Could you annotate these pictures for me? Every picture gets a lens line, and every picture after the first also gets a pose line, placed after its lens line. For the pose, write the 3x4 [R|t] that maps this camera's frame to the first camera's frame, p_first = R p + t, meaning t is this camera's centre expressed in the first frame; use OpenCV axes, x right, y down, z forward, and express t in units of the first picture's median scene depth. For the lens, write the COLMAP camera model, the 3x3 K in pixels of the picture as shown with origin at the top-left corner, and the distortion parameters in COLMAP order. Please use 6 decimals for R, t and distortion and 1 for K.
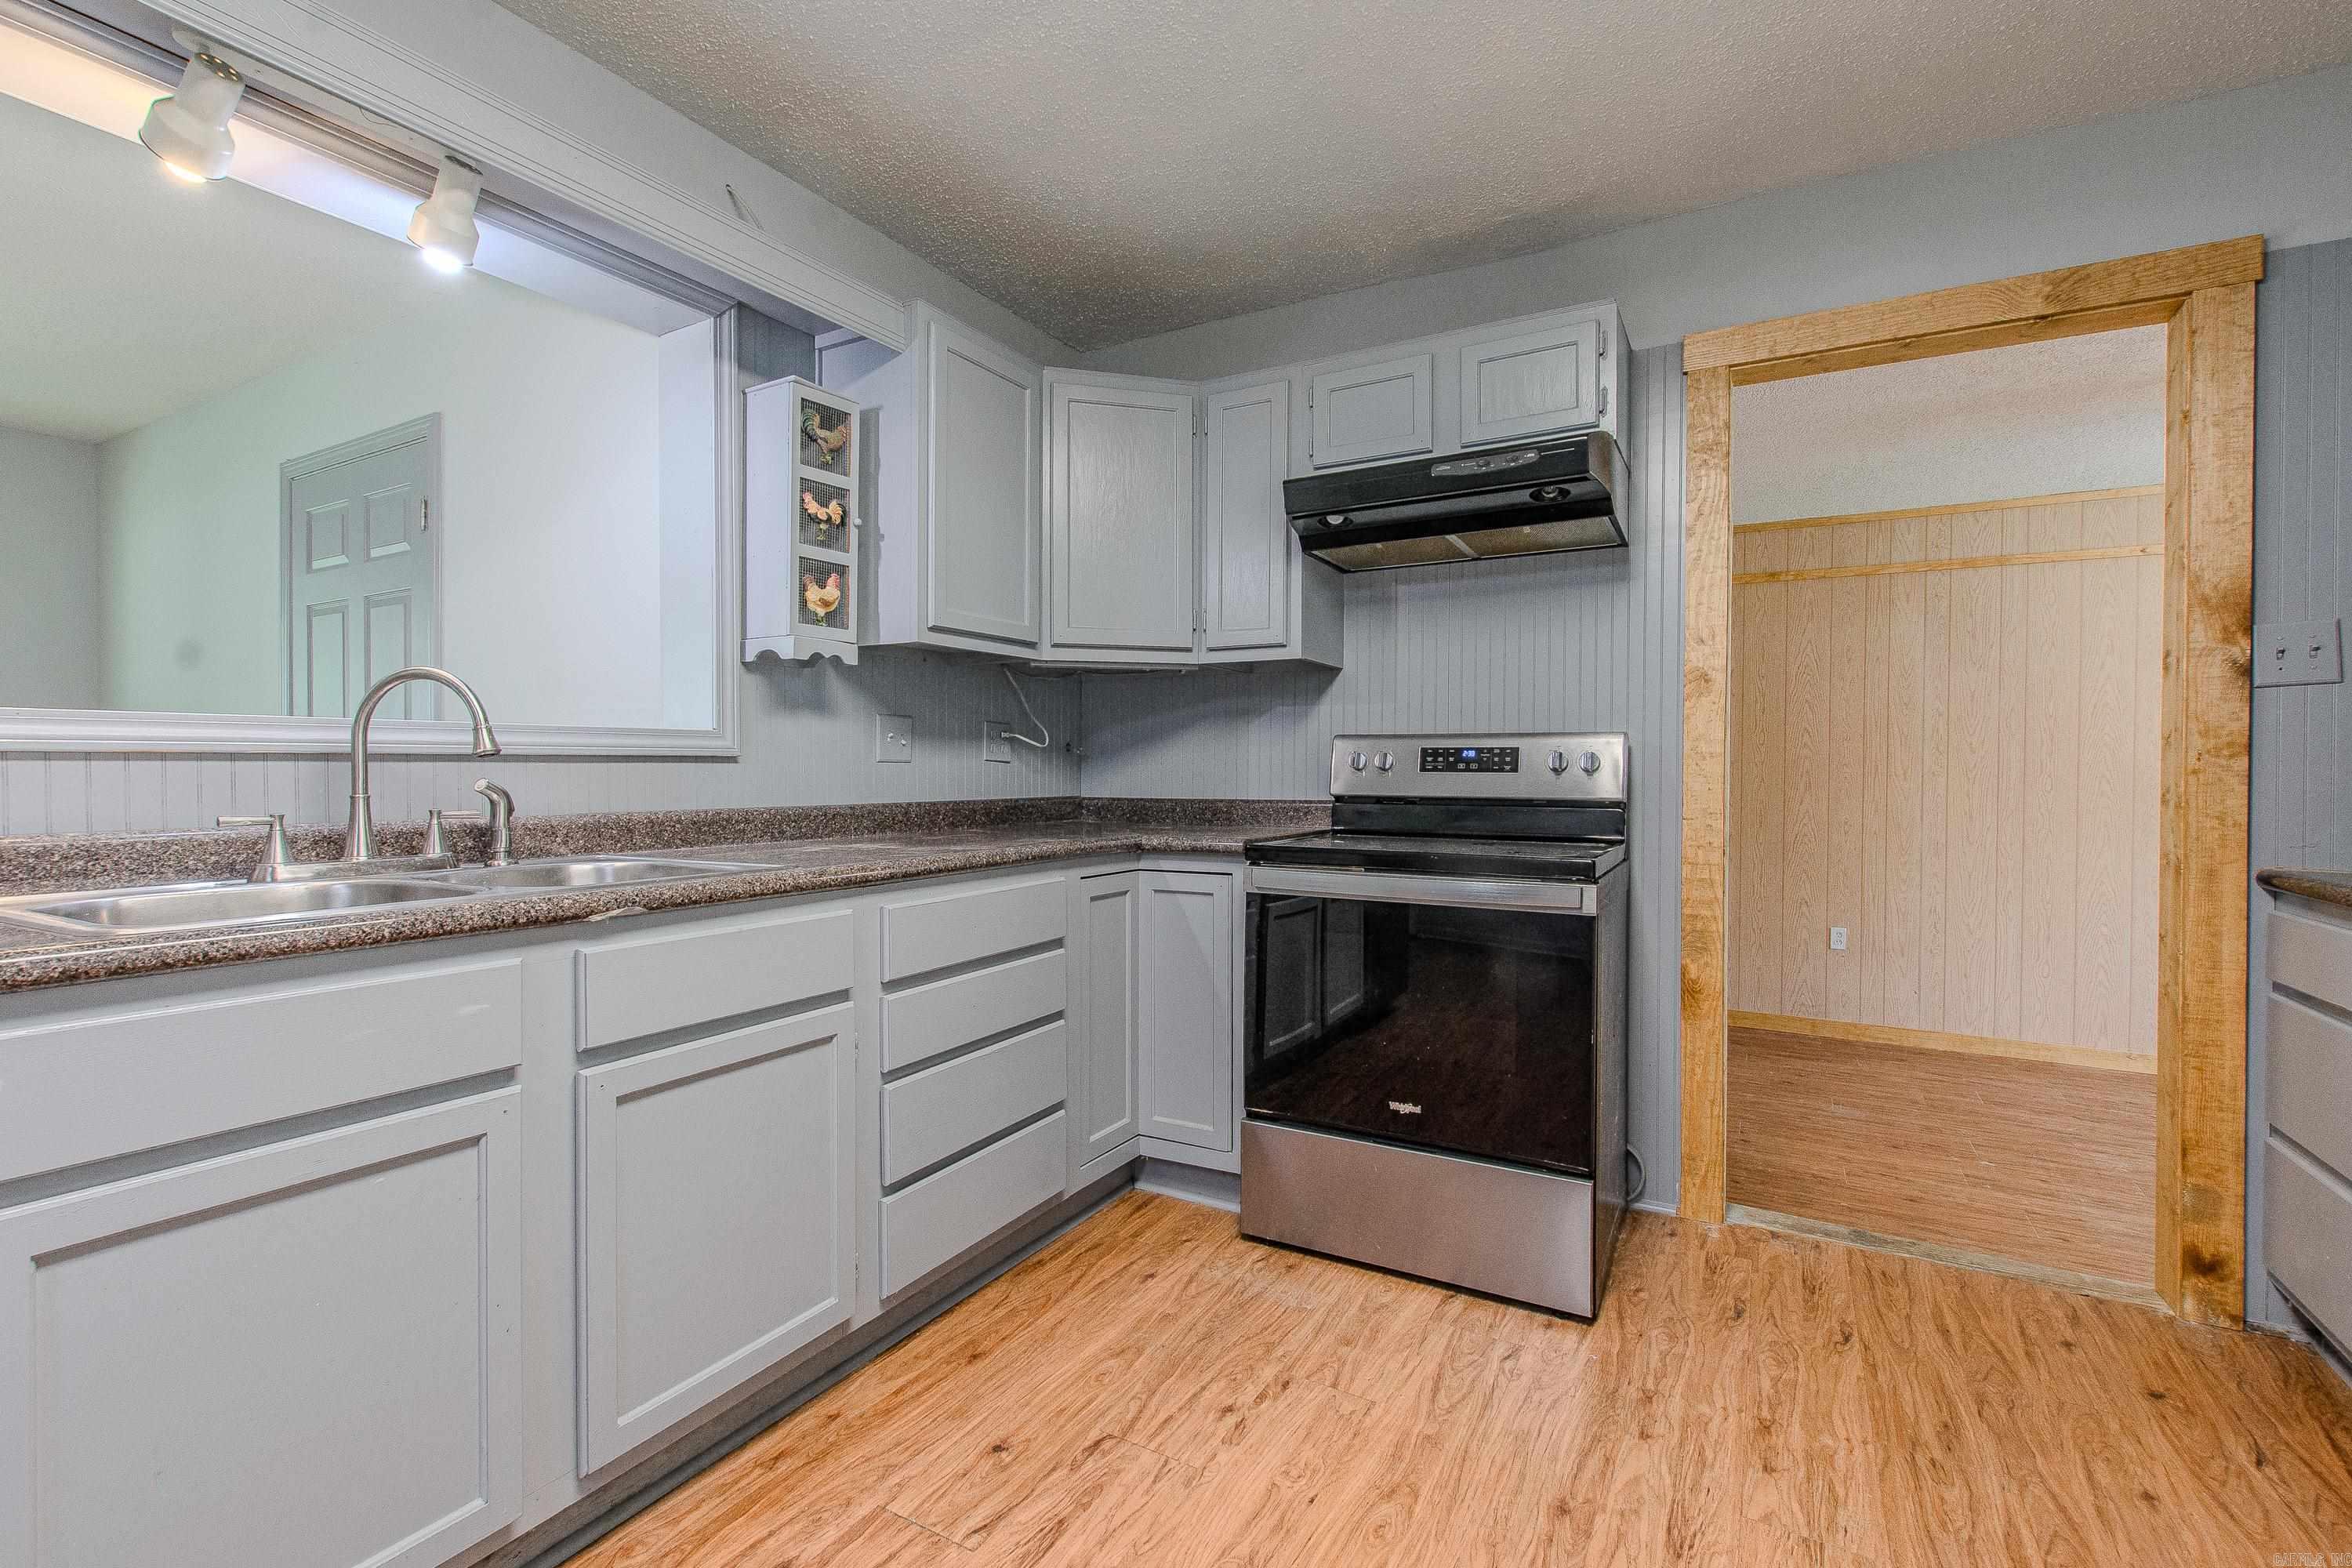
lens RADIAL K [[1036.3, 0, 1191.7], [0, 1036.3, 778.7], [0, 0, 1]] dist [0.002912, 0.000074]
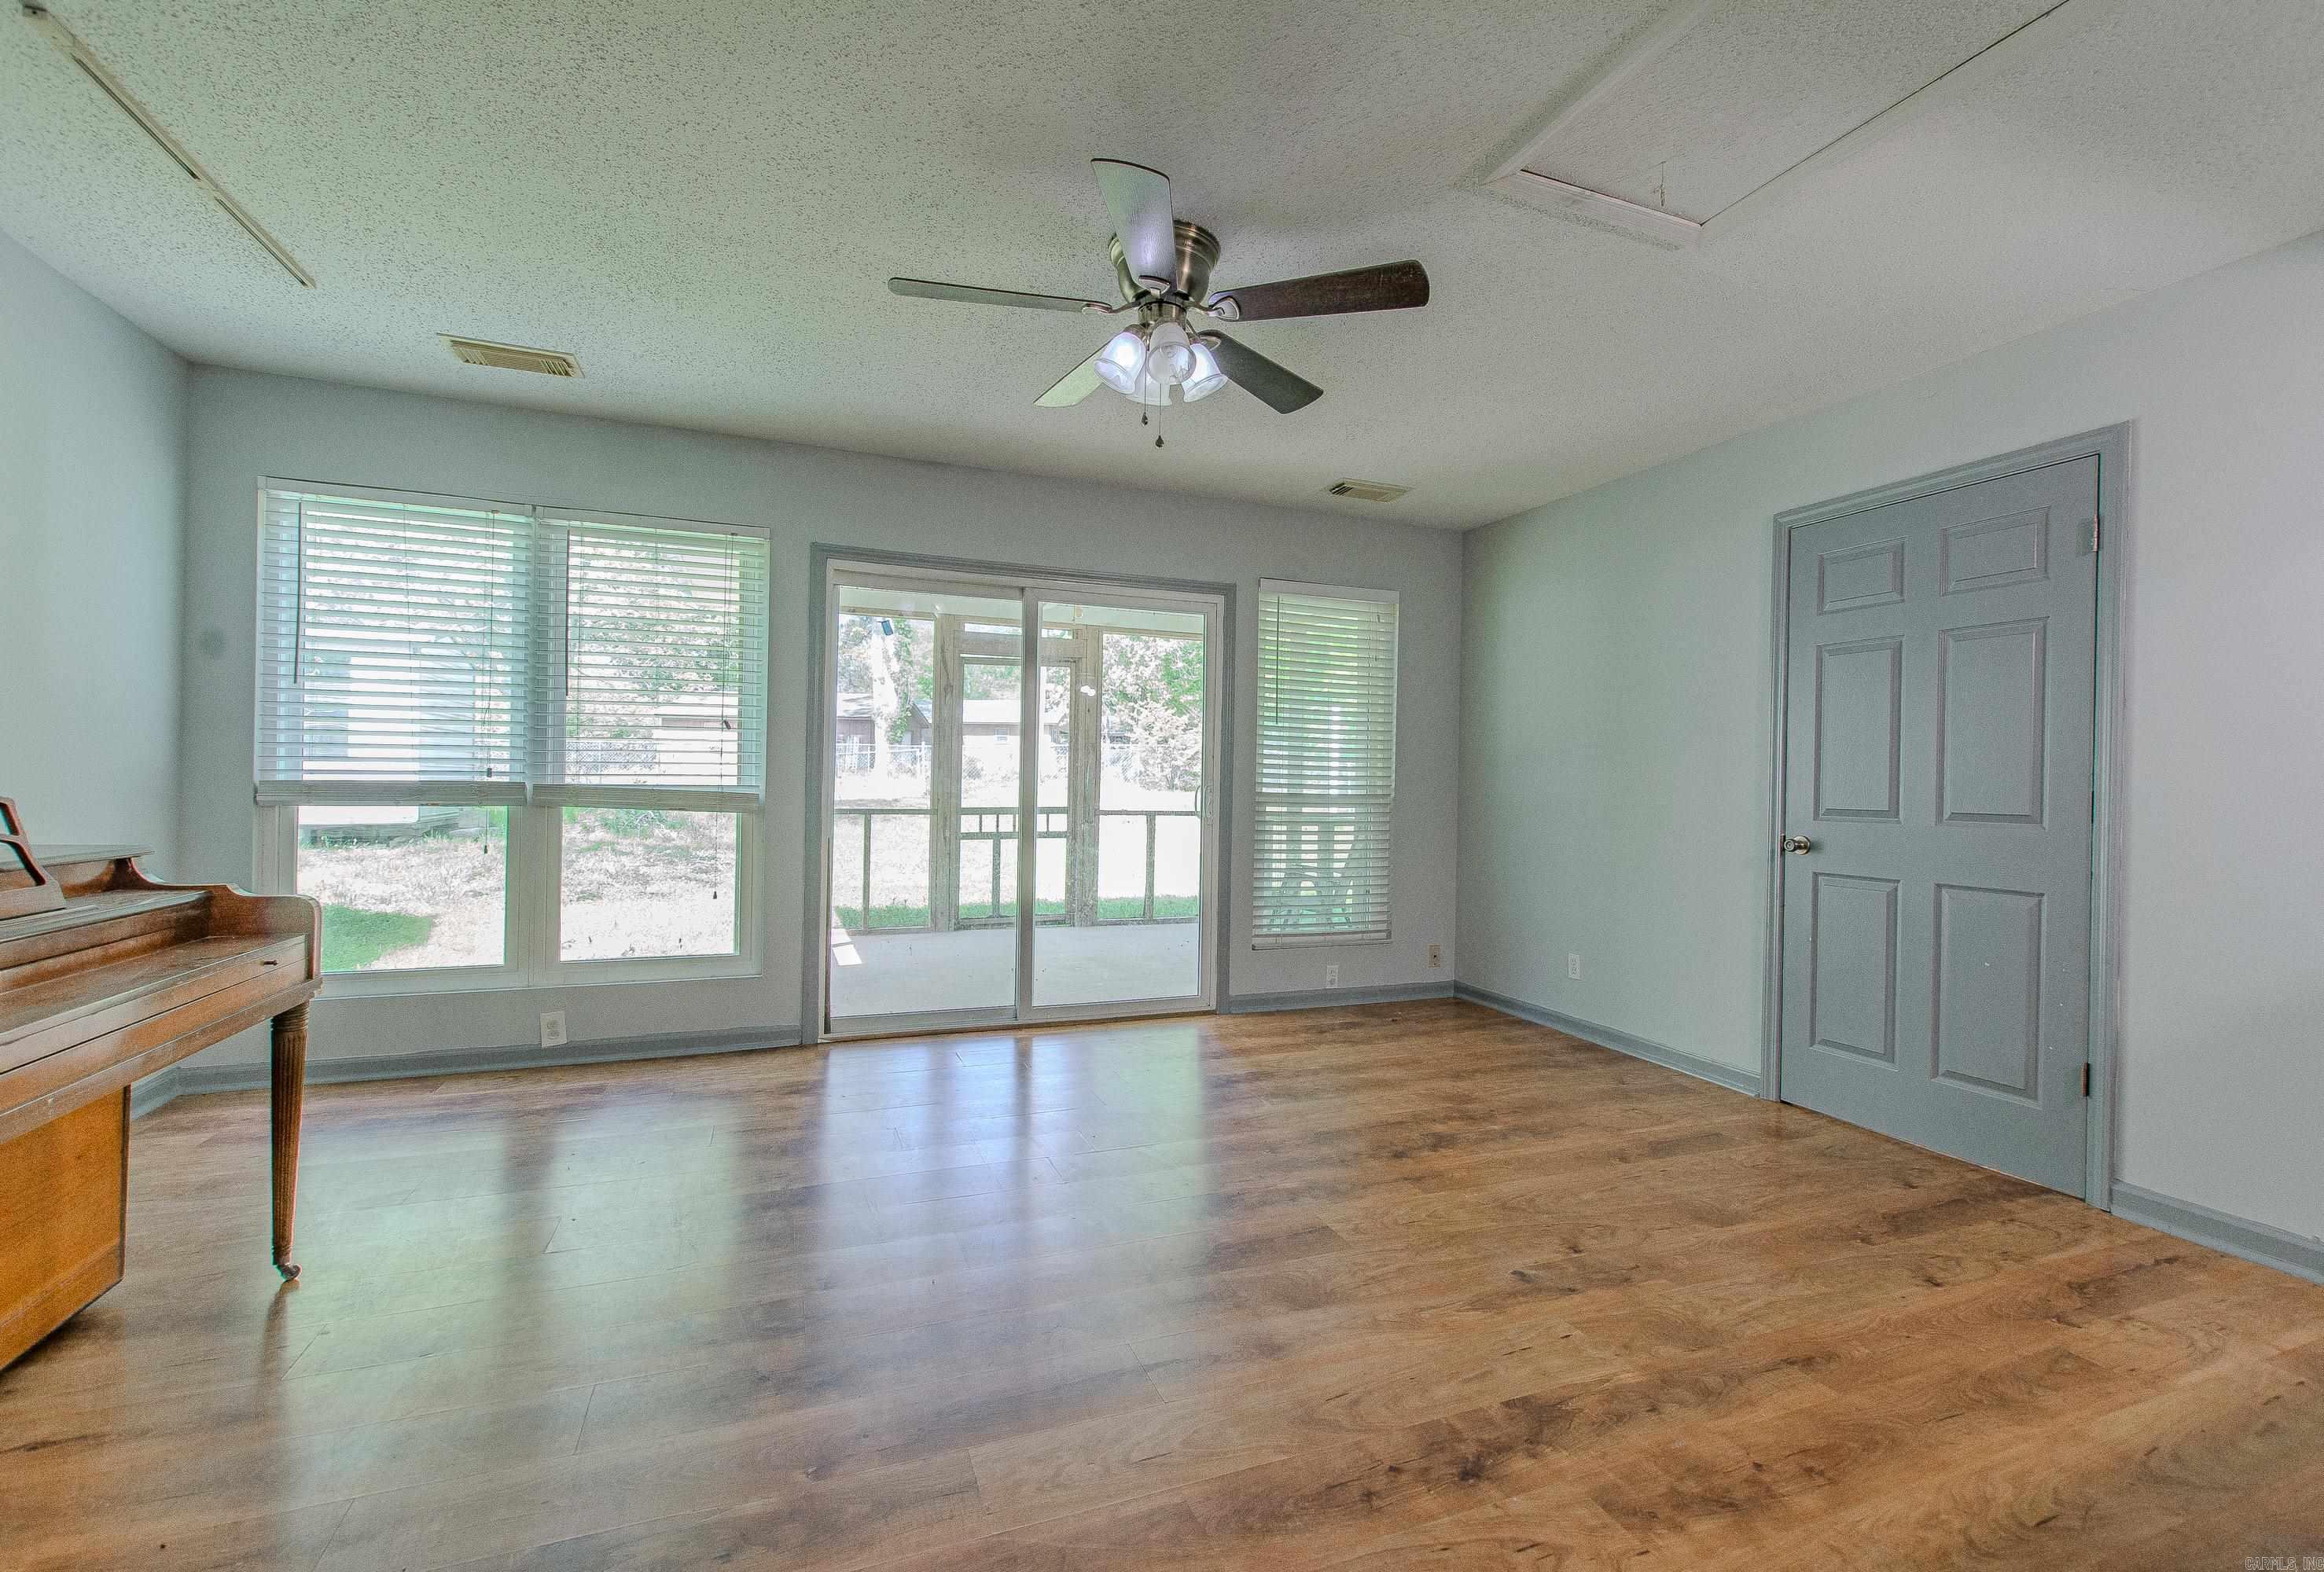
lens RADIAL K [[1015.7, 0, 1178.7], [0, 1015.7, 778.8], [0, 0, 1]] dist [-0.001441, -0.000284]
pose [[0.779251, 0.008829, -0.626650, -1.067450], [-0.022677, 0.999643, -0.014115, -0.007680], [0.626301, 0.025210, 0.779173, -0.293369]]
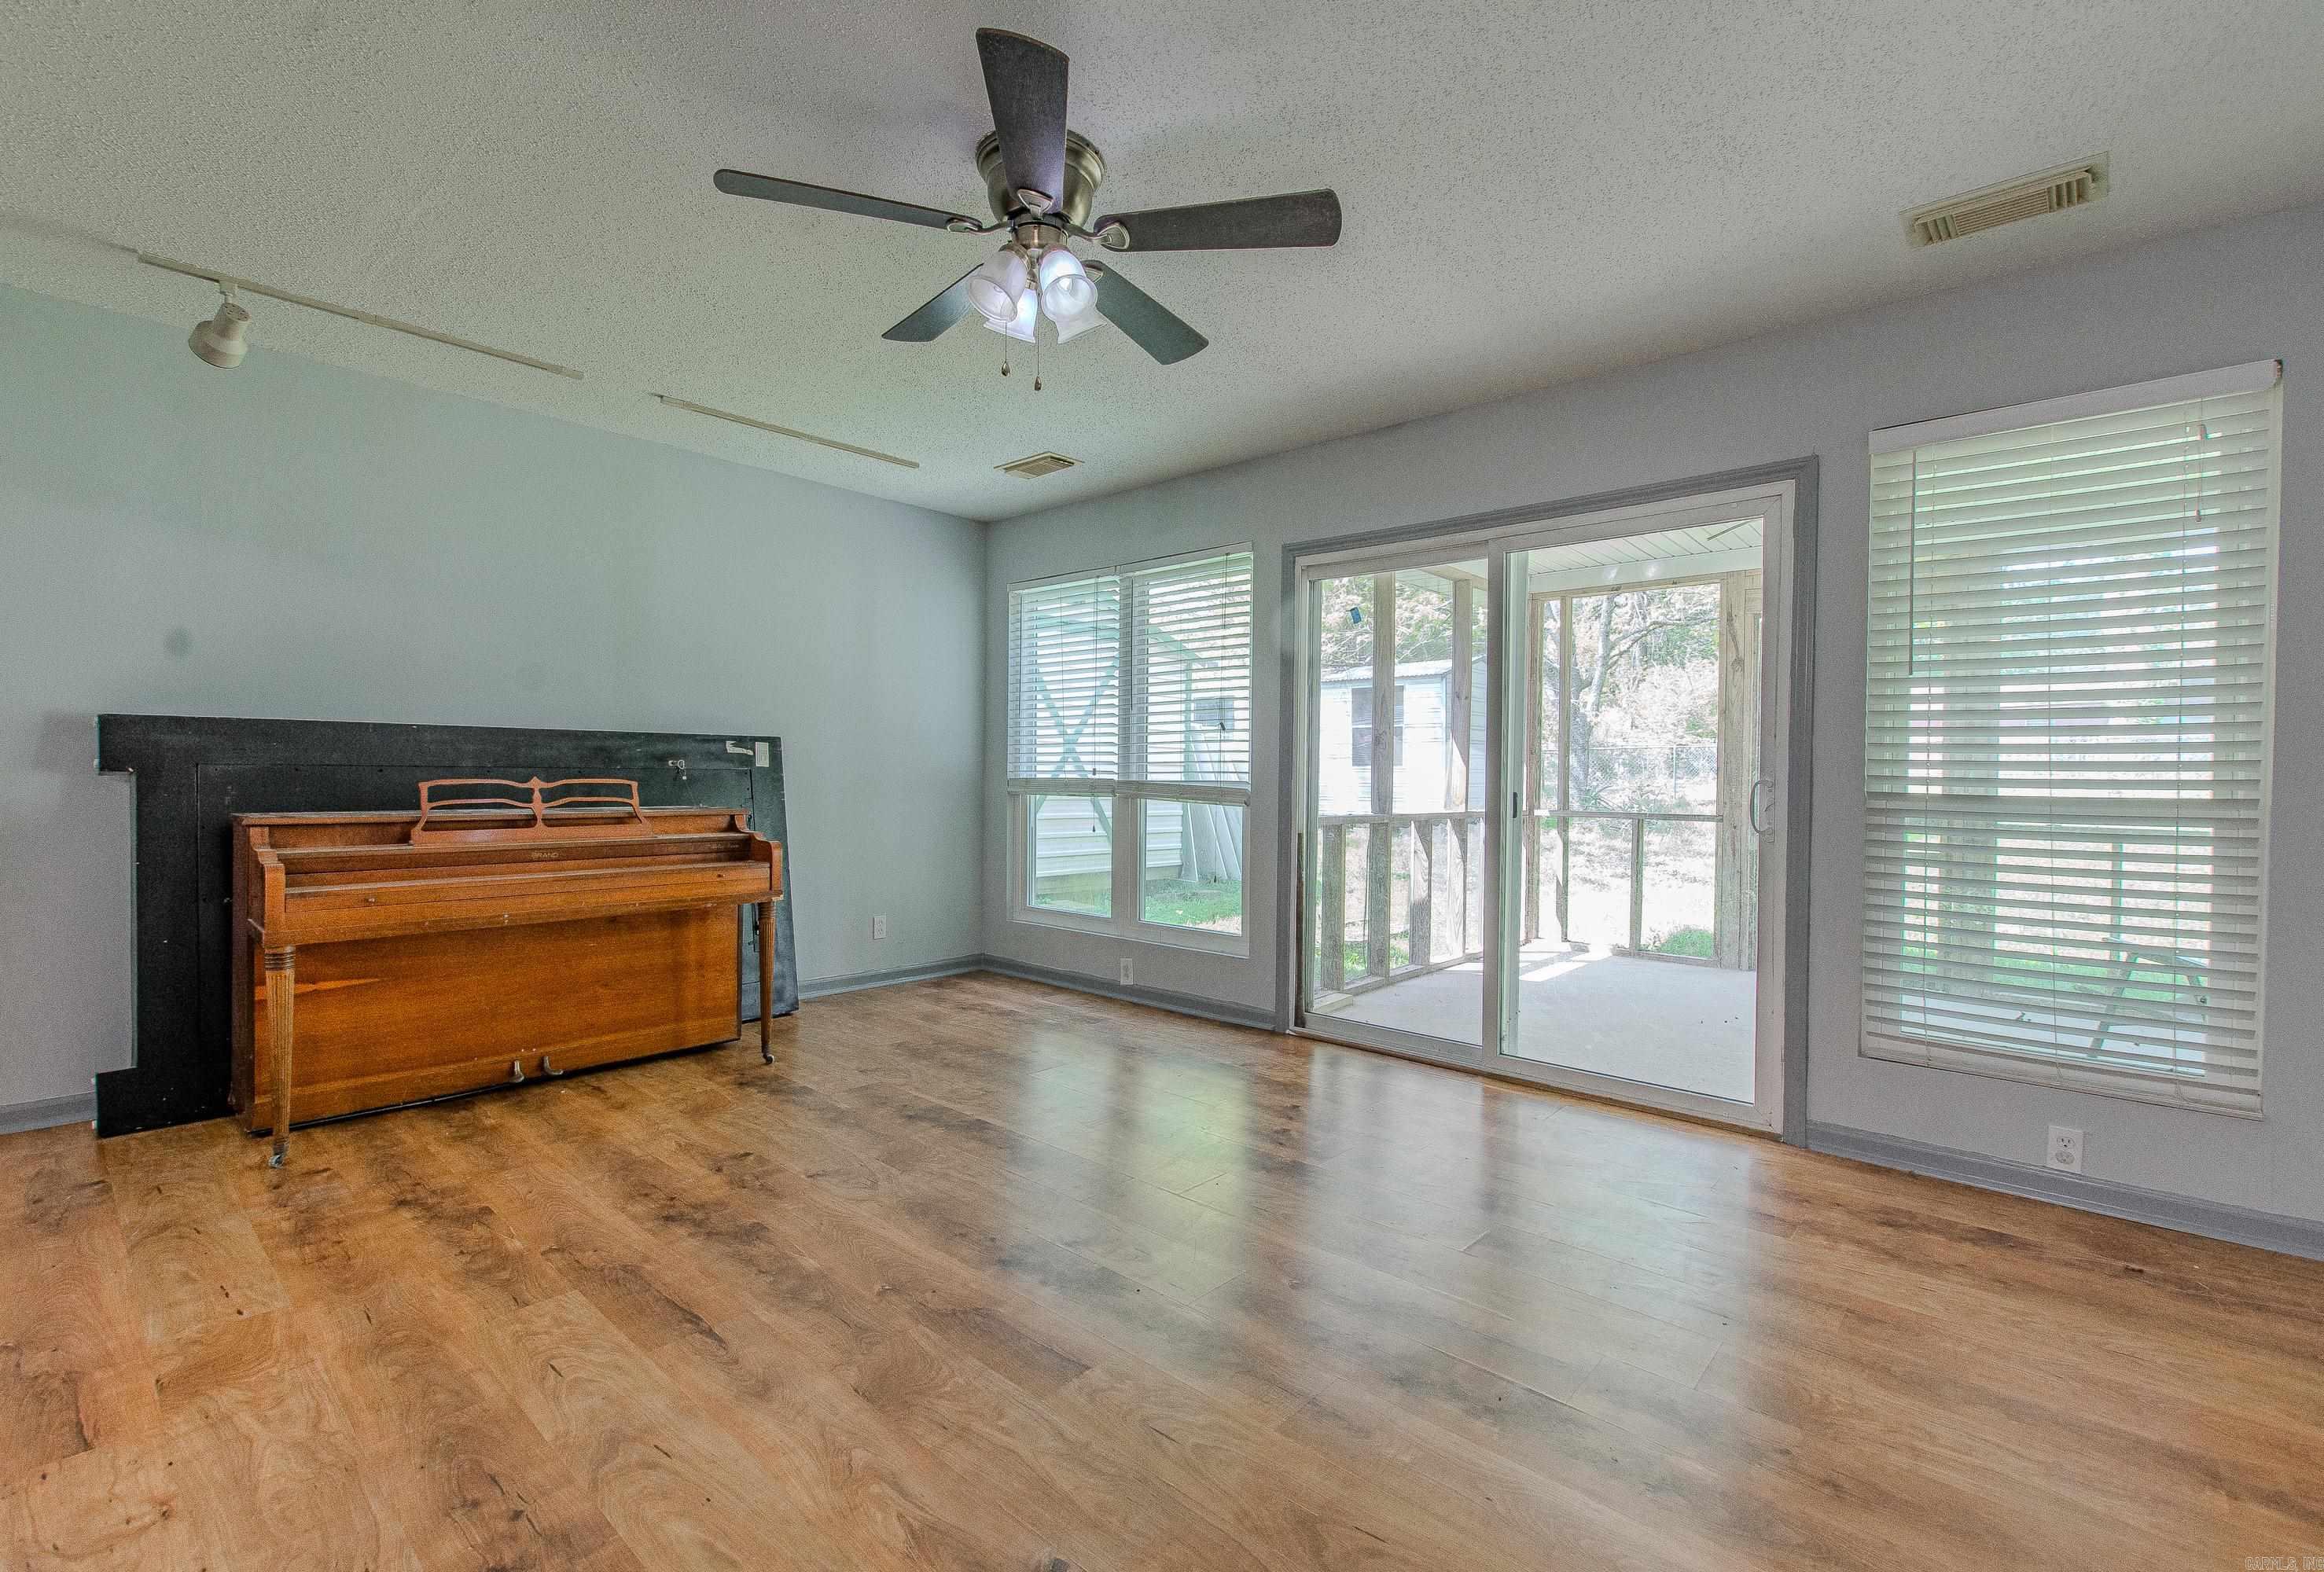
lens RADIAL K [[1015.7, 0, 1178.7], [0, 1015.7, 778.8], [0, 0, 1]] dist [-0.001441, -0.000284]
pose [[-0.214597, 0.000724, -0.976702, -0.858445], [-0.023538, 0.999705, 0.005912, -0.016968], [0.976419, 0.024258, -0.214516, 0.881872]]
